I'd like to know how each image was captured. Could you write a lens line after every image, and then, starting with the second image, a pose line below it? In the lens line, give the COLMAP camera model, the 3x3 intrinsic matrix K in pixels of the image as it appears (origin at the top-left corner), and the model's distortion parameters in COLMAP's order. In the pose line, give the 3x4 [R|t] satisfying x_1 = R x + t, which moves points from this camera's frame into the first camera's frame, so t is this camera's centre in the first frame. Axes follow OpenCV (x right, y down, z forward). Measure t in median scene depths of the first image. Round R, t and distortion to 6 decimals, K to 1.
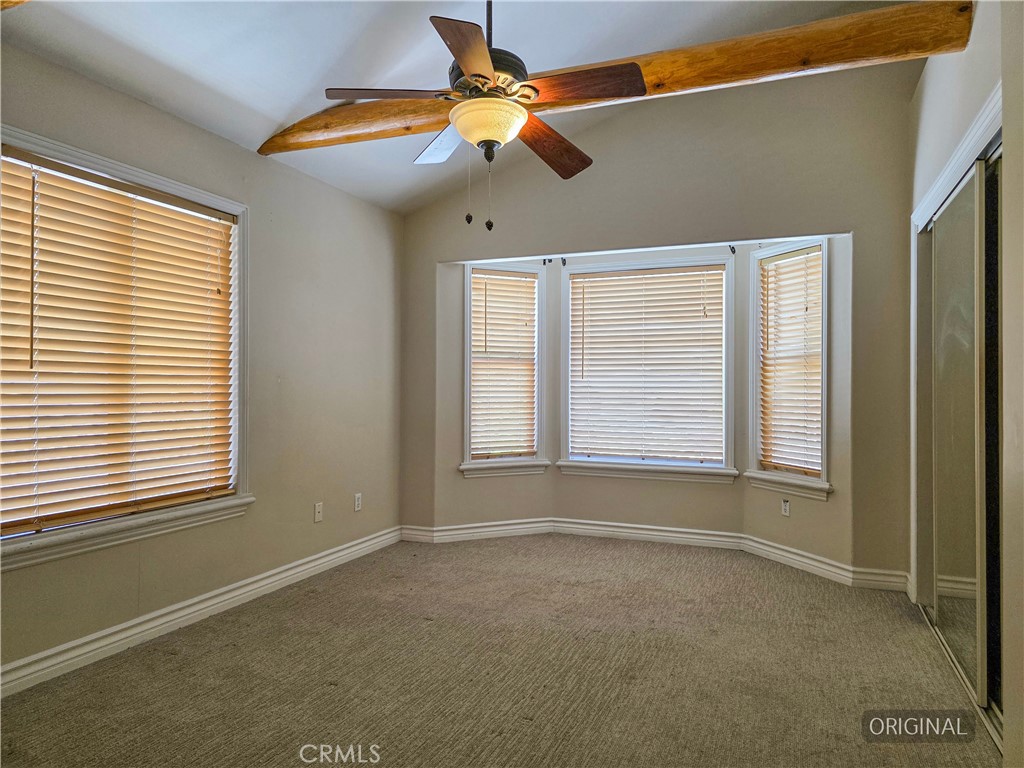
lens RADIAL K [[687.2, 0, 509.4], [0, 687.2, 386.8], [0, 0, 1]] dist [0.059445, -0.050627]
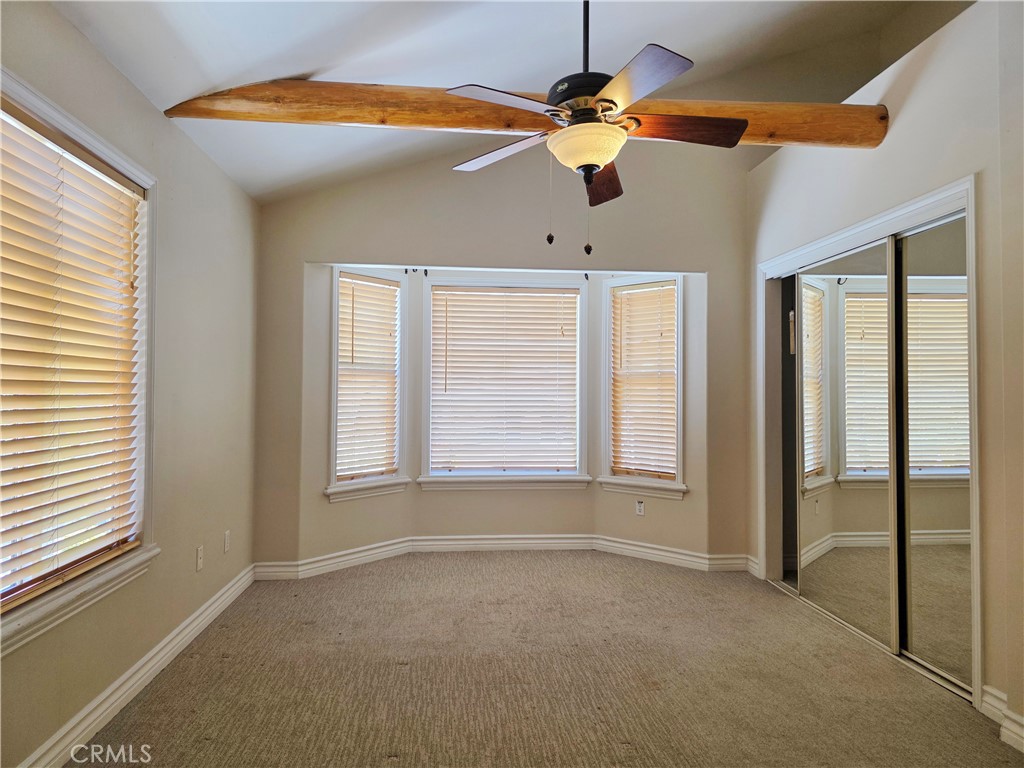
lens RADIAL K [[687.2, 0, 514.1], [0, 687.2, 381.3], [0, 0, 1]] dist [0.059445, -0.050627]
pose [[0.888775, 0.009589, 0.458243, -0.285500], [-0.003067, 0.999883, -0.014973, -0.014402], [-0.458334, 0.011903, 0.888701, 0.085019]]
